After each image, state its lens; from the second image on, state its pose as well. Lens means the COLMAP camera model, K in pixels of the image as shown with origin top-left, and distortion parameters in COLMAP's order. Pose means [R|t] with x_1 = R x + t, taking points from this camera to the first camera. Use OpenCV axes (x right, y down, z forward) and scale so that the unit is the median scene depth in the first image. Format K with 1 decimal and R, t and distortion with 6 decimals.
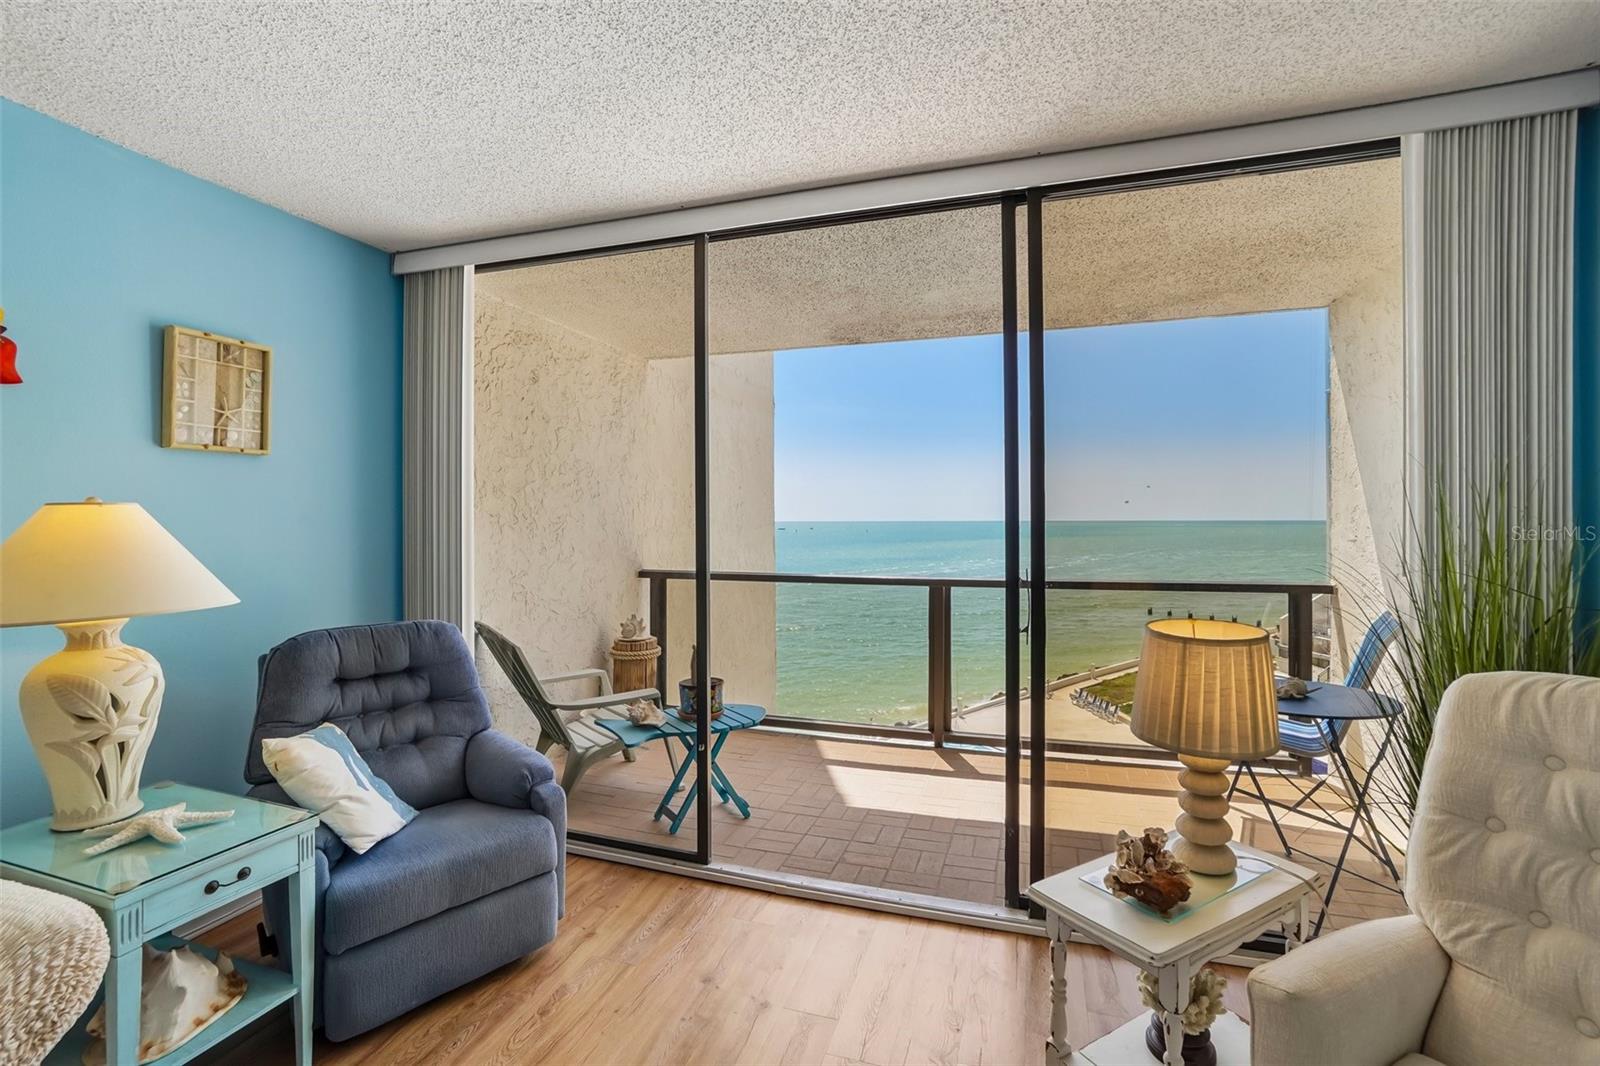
lens RADIAL K [[718.1, 0, 805.8], [0, 718.1, 522.2], [0, 0, 1]] dist [-0.051228, 0.022572]
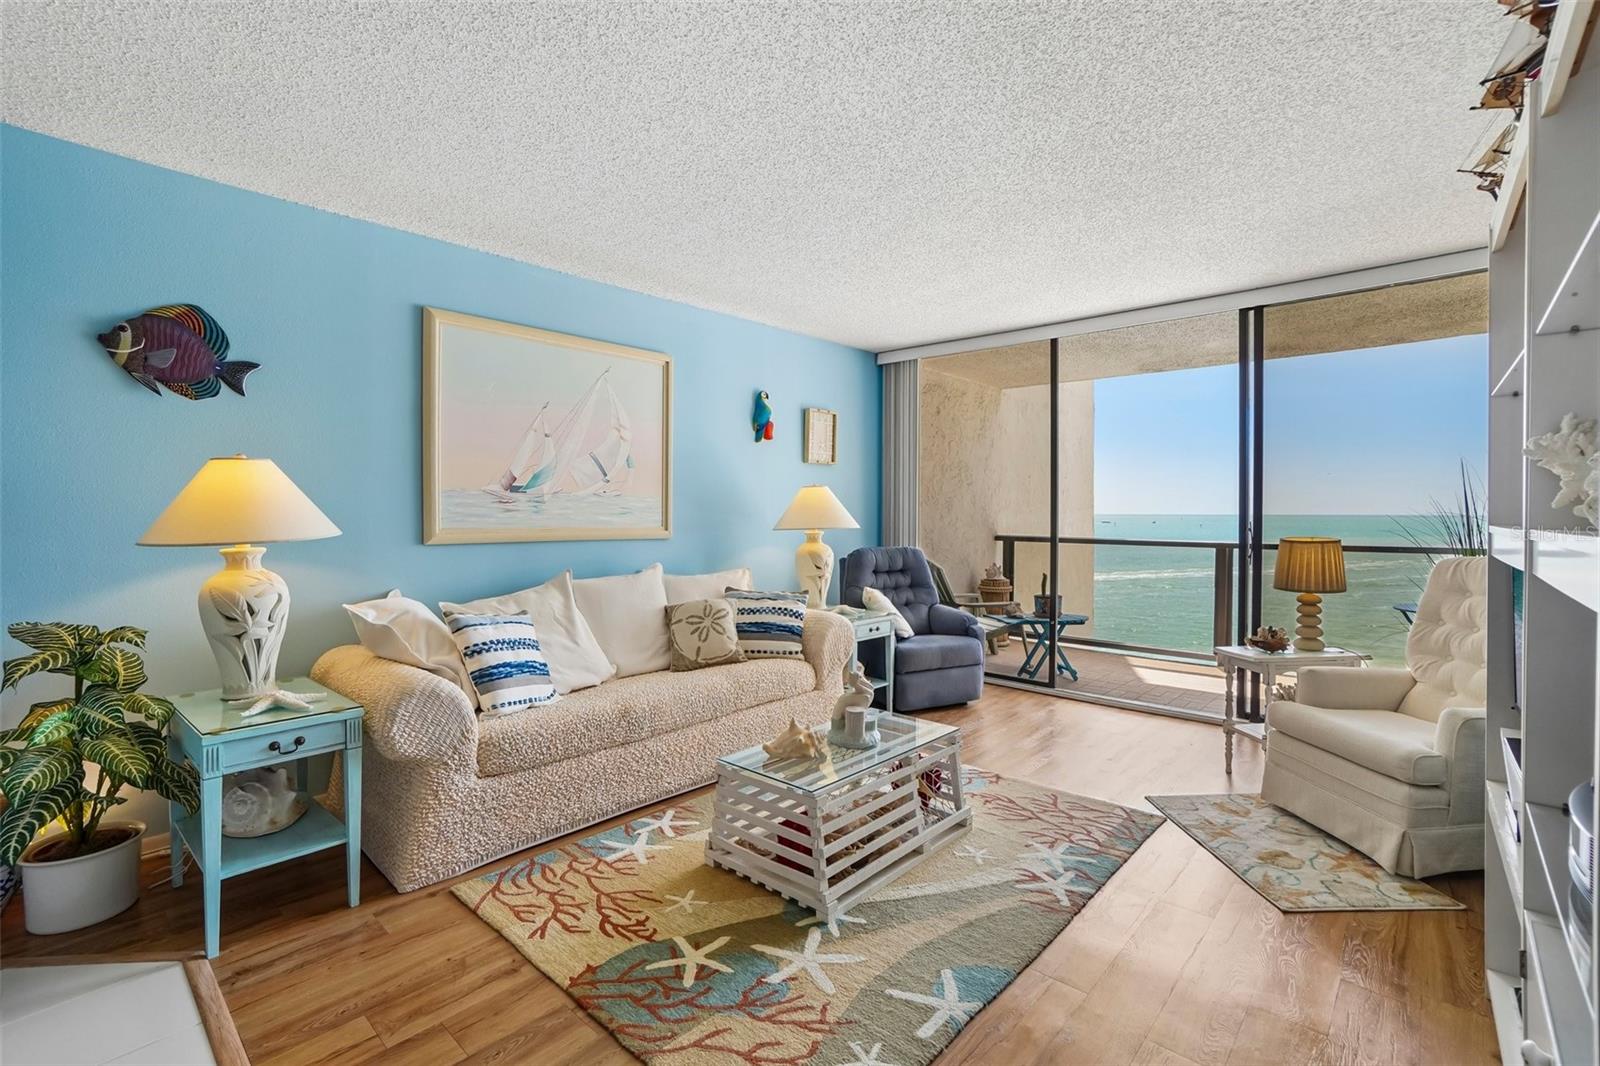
lens RADIAL K [[724.8, 0, 800.7], [0, 724.8, 527.5], [0, 0, 1]] dist [-0.047355, 0.022854]
pose [[0.910522, 0.011124, -0.413311, 0.021359], [-0.003313, 0.999802, 0.019610, 0.038878], [0.413447, -0.016486, 0.910379, -0.804690]]
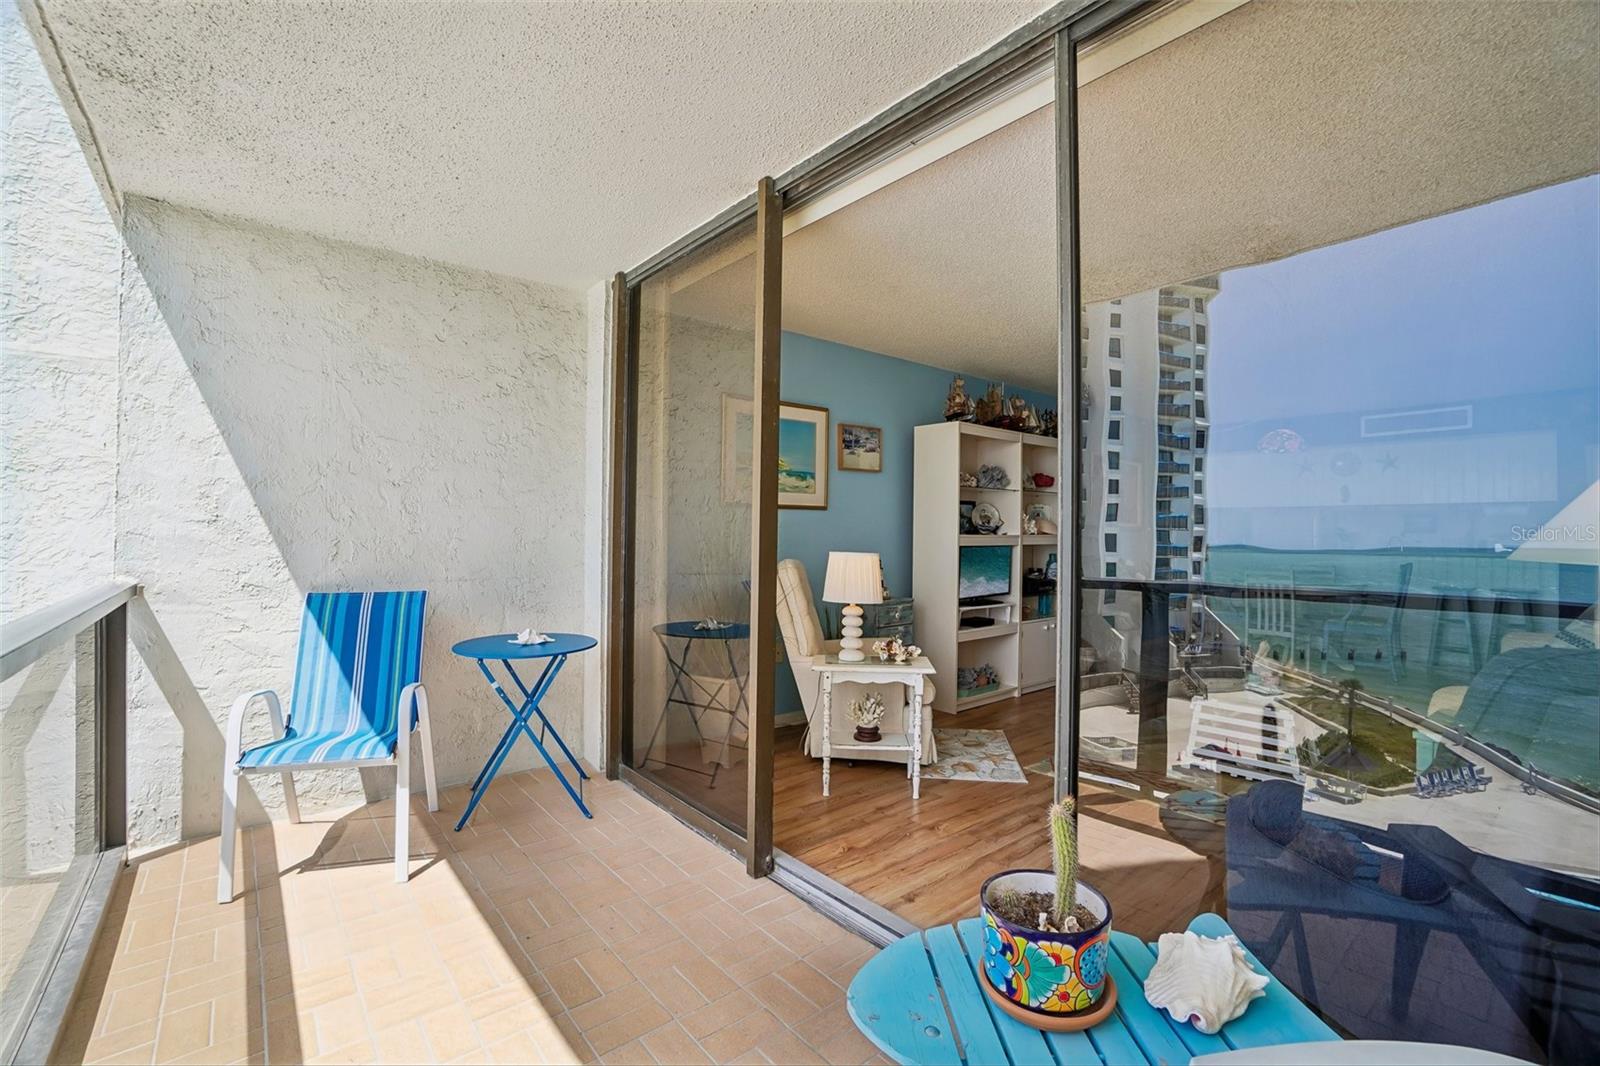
lens RADIAL K [[709.9, 0, 801.0], [0, 709.9, 528.9], [0, 0, 1]] dist [-0.067790, 0.024223]
pose [[-0.837549, -0.001859, 0.546358, -0.256060], [-0.006933, 0.999950, -0.007226, 0.047861], [-0.546317, -0.009840, -0.837520, 1.464138]]
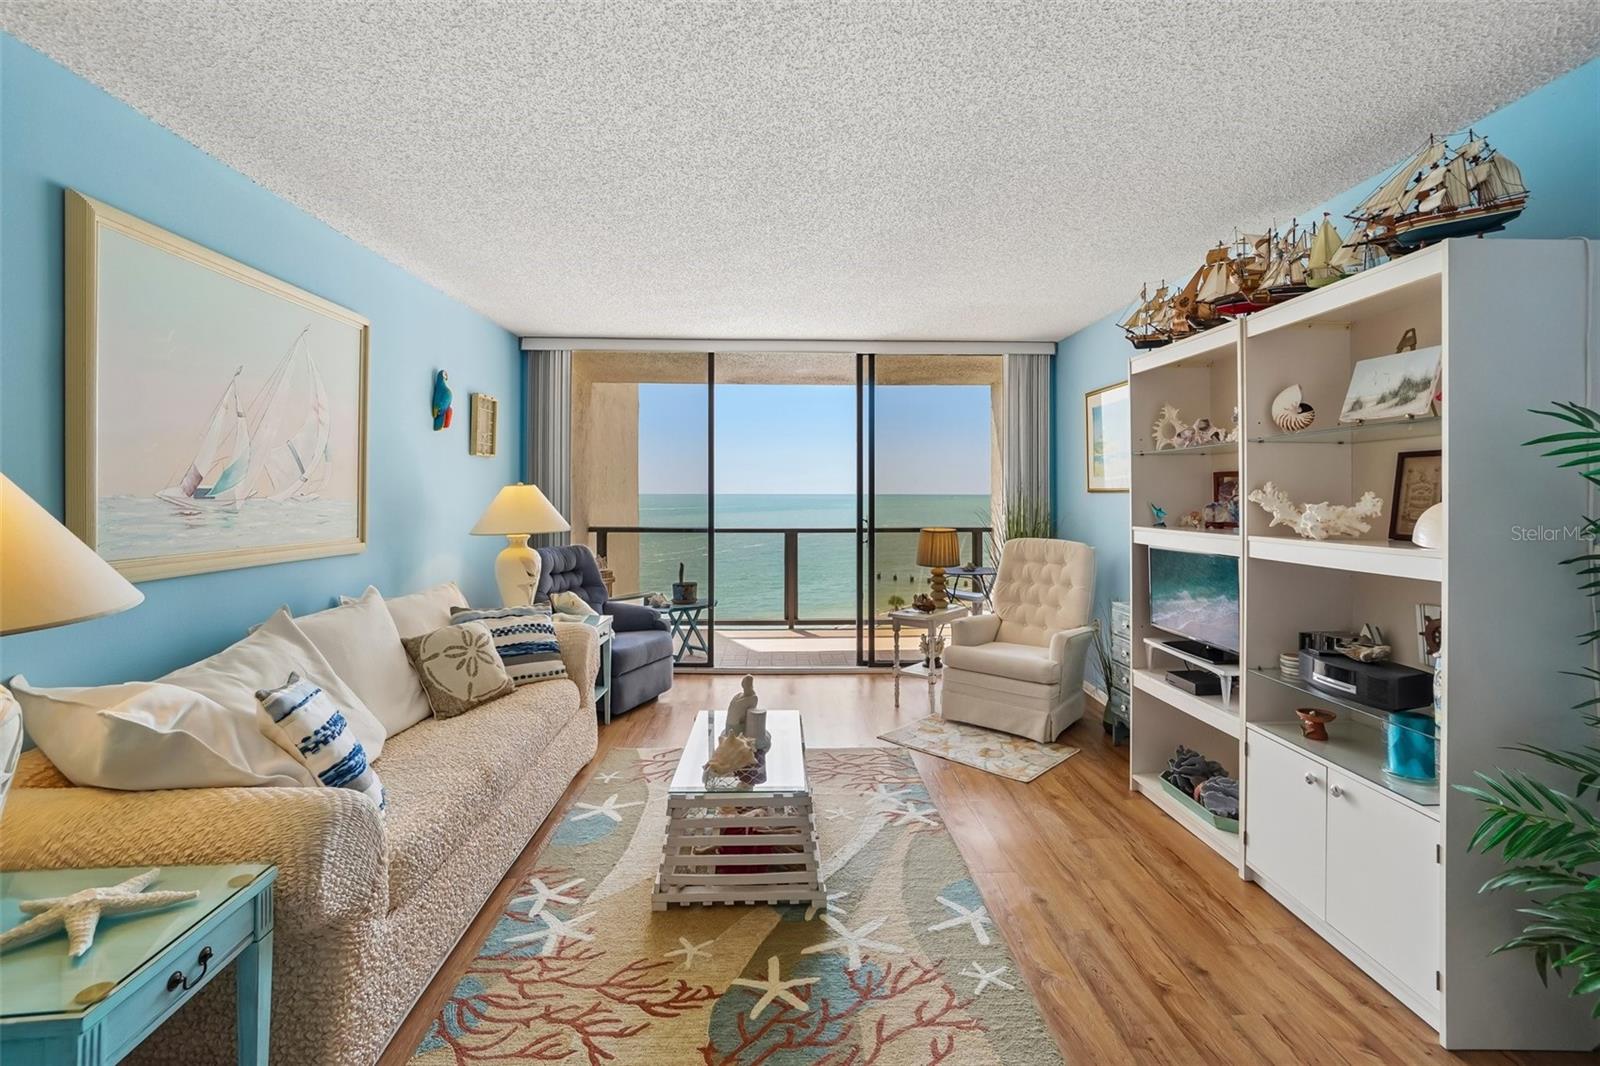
lens RADIAL K [[725.6, 0, 805.1], [0, 725.6, 494.8], [0, 0, 1]] dist [-0.047151, 0.020945]
pose [[0.938972, 0.003535, 0.343976, -0.526655], [-0.003544, 0.999994, -0.000603, 0.001055], [-0.343976, -0.000652, 0.938978, -0.870424]]
